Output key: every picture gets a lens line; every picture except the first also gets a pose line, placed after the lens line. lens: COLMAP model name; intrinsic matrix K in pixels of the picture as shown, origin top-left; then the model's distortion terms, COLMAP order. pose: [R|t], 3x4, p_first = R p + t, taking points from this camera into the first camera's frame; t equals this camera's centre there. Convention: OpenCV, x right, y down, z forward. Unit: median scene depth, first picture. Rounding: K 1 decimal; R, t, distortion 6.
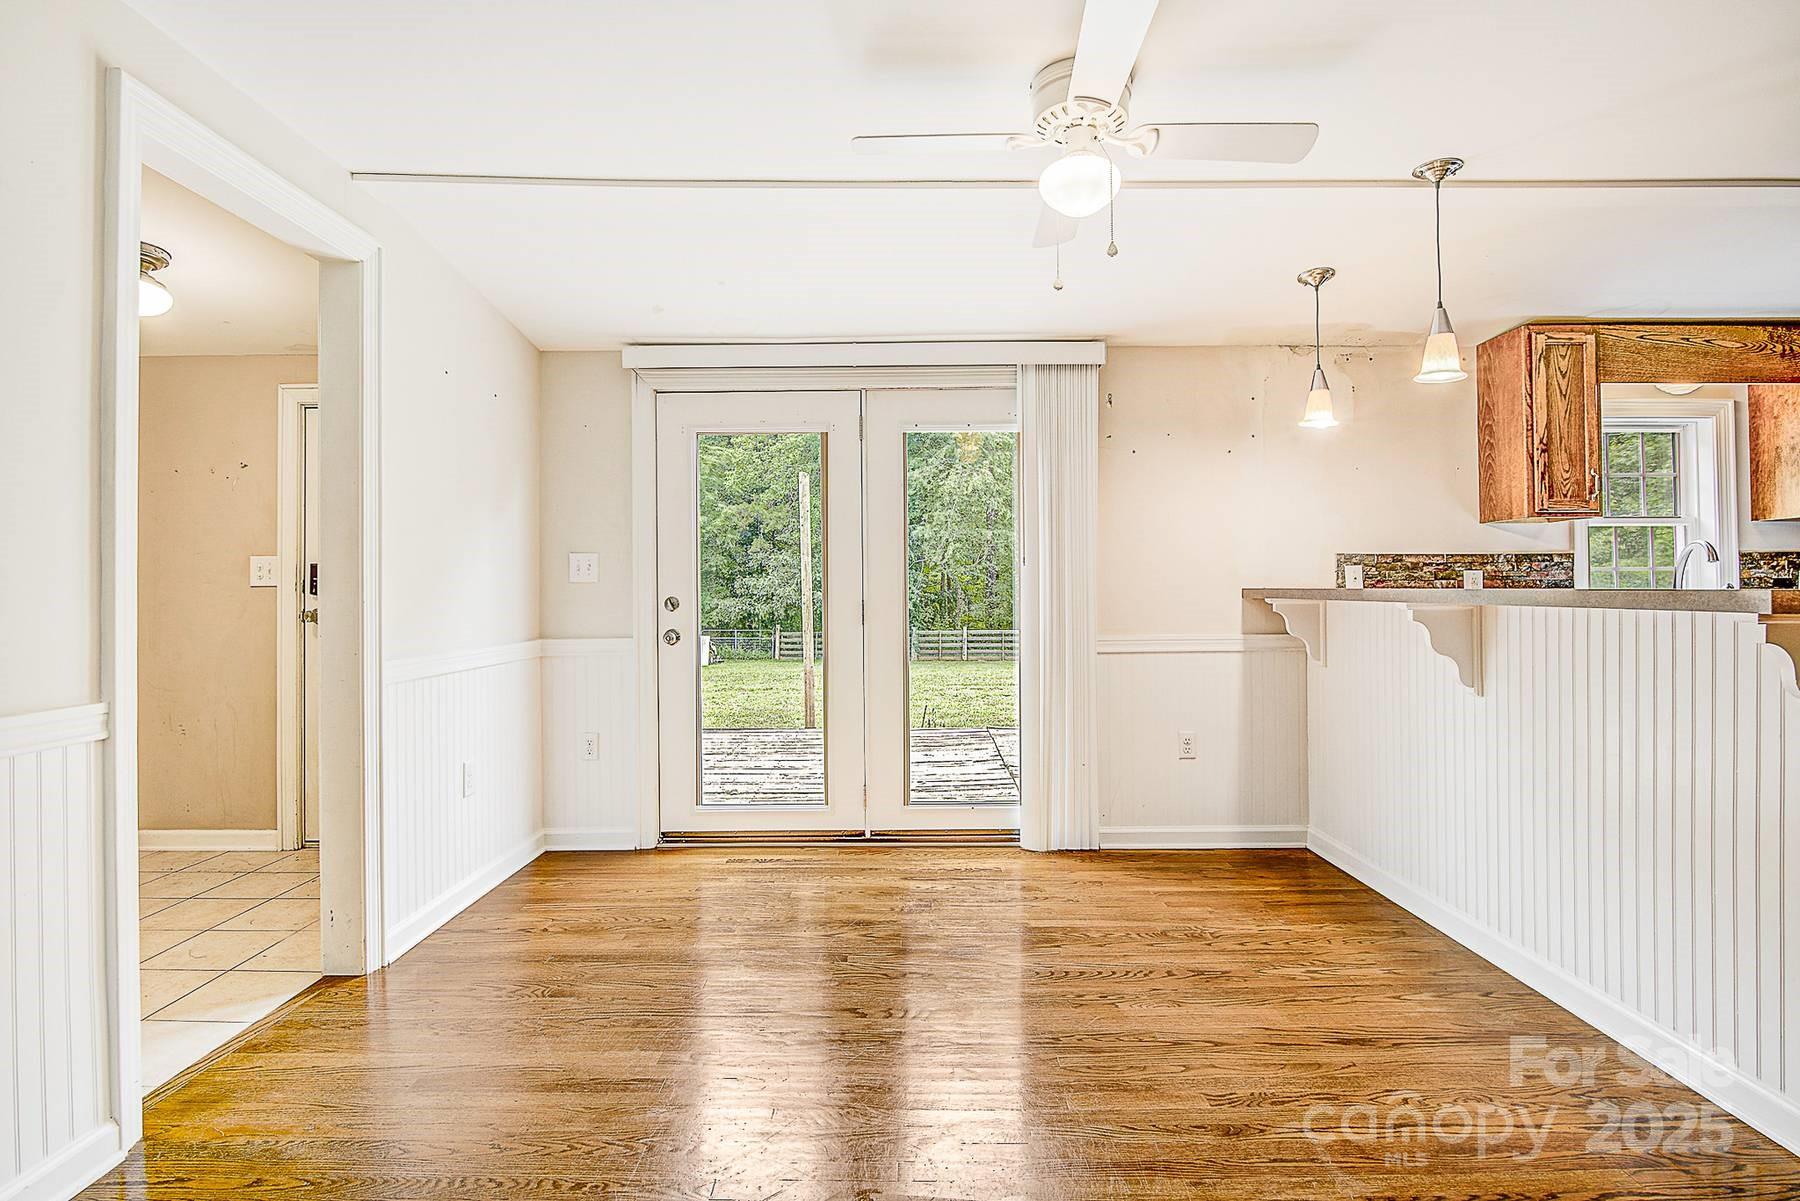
lens RADIAL K [[903.3, 0, 904.8], [0, 903.3, 593.1], [0, 0, 1]] dist [-0.016083, -0.000759]
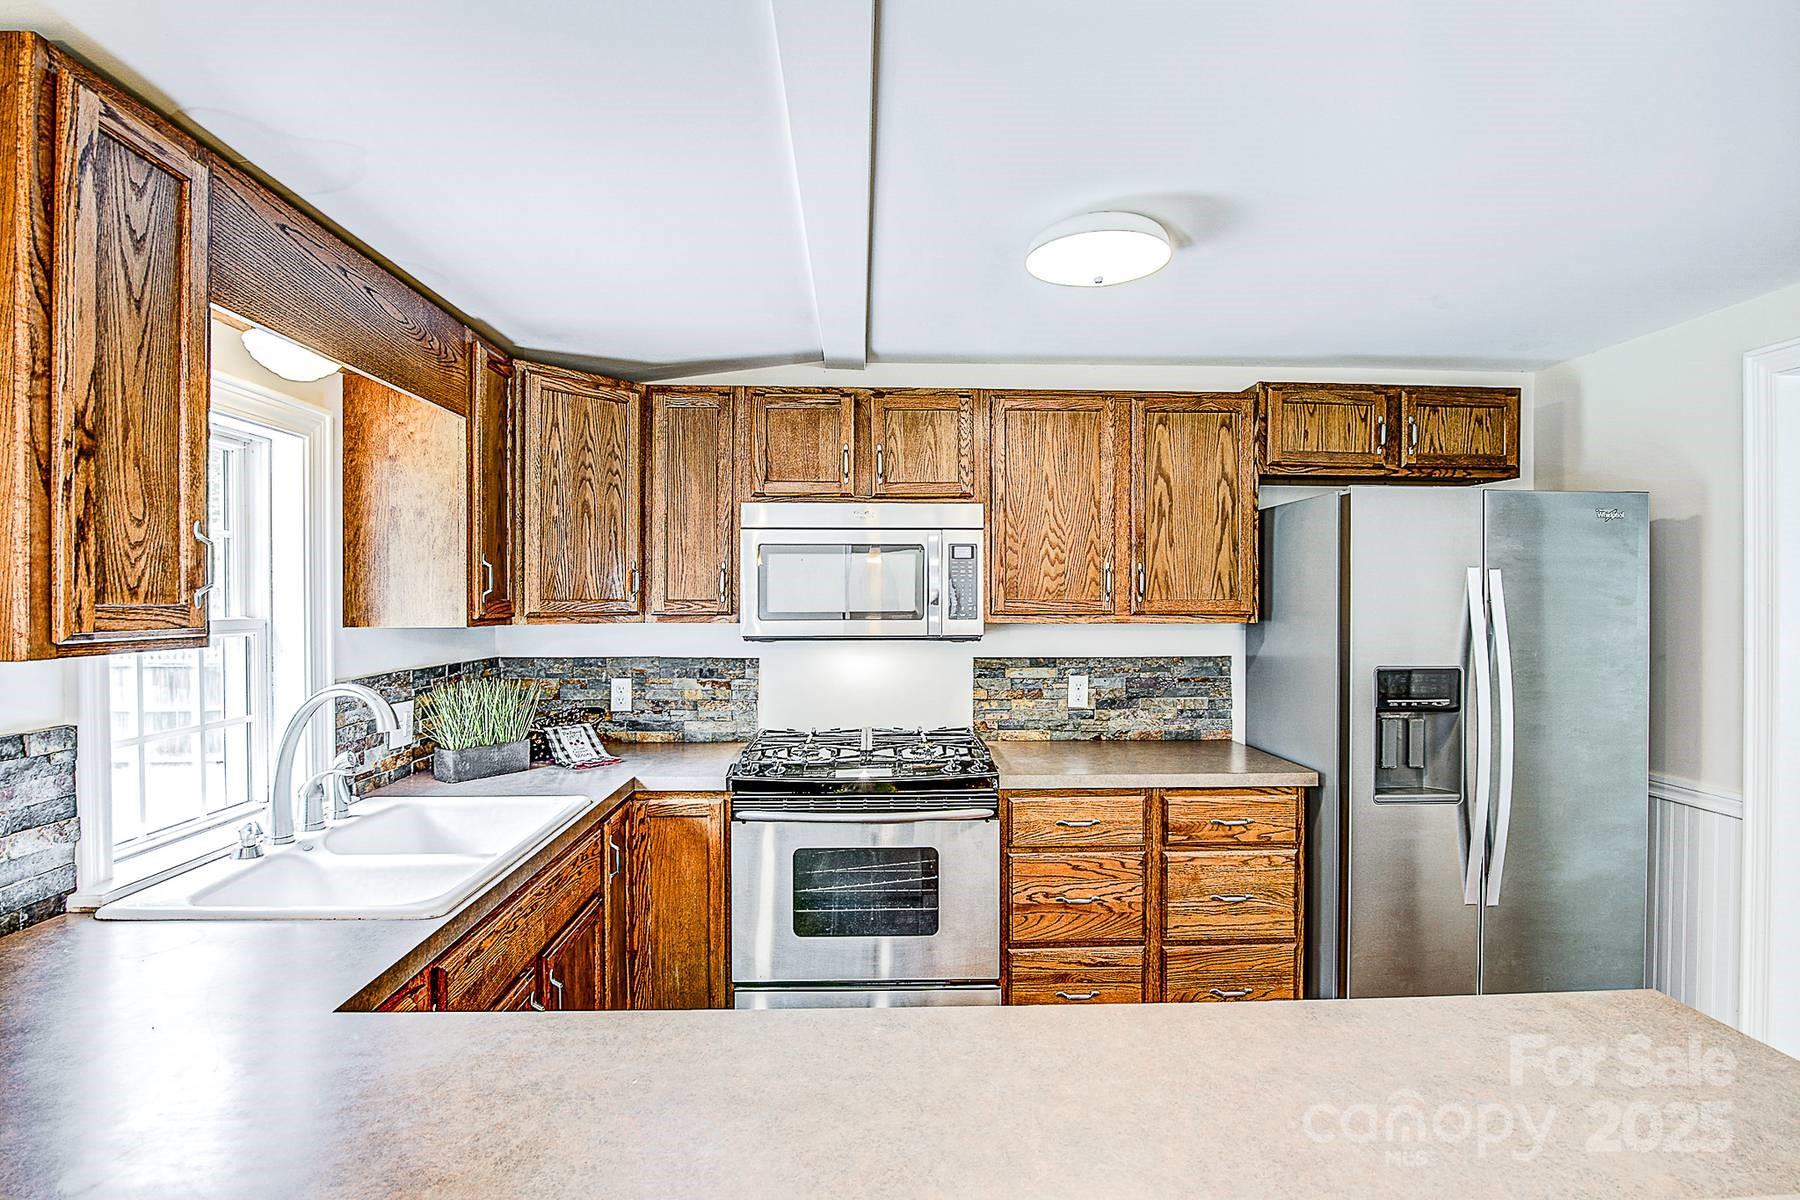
lens RADIAL K [[897.9, 0, 902.8], [0, 897.9, 594.4], [0, 0, 1]] dist [-0.024563, -0.000310]
pose [[-0.045544, 0.011618, 0.998895, 0.382129], [-0.004662, 0.999919, -0.011842, -0.104282], [-0.998951, -0.005196, -0.045486, 0.711458]]
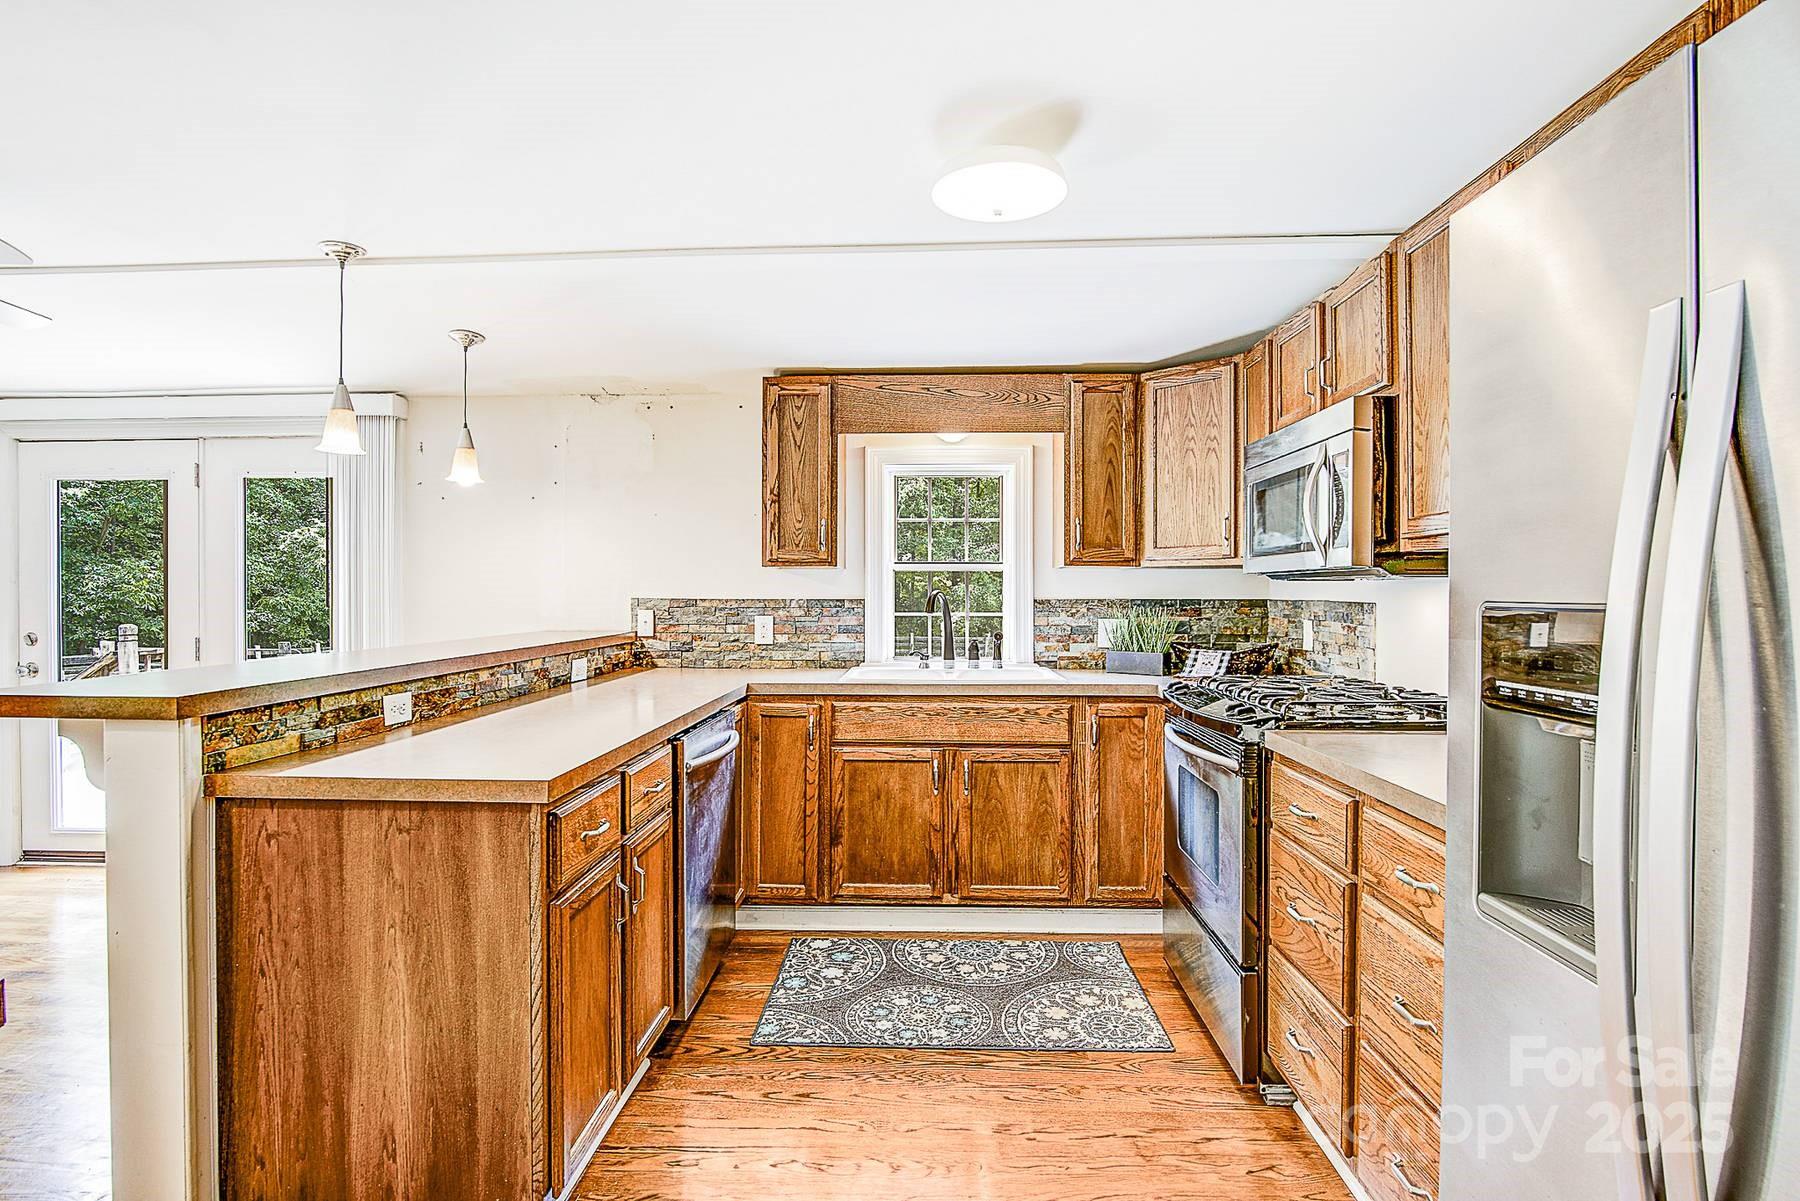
lens RADIAL K [[897.9, 0, 902.8], [0, 897.9, 594.9], [0, 0, 1]] dist [-0.024563, -0.000310]
pose [[0.999447, 0.007668, -0.032365, 0.878305], [-0.007454, 0.999950, 0.006718, -0.060362], [0.032414, -0.006473, 0.999454, -0.008007]]
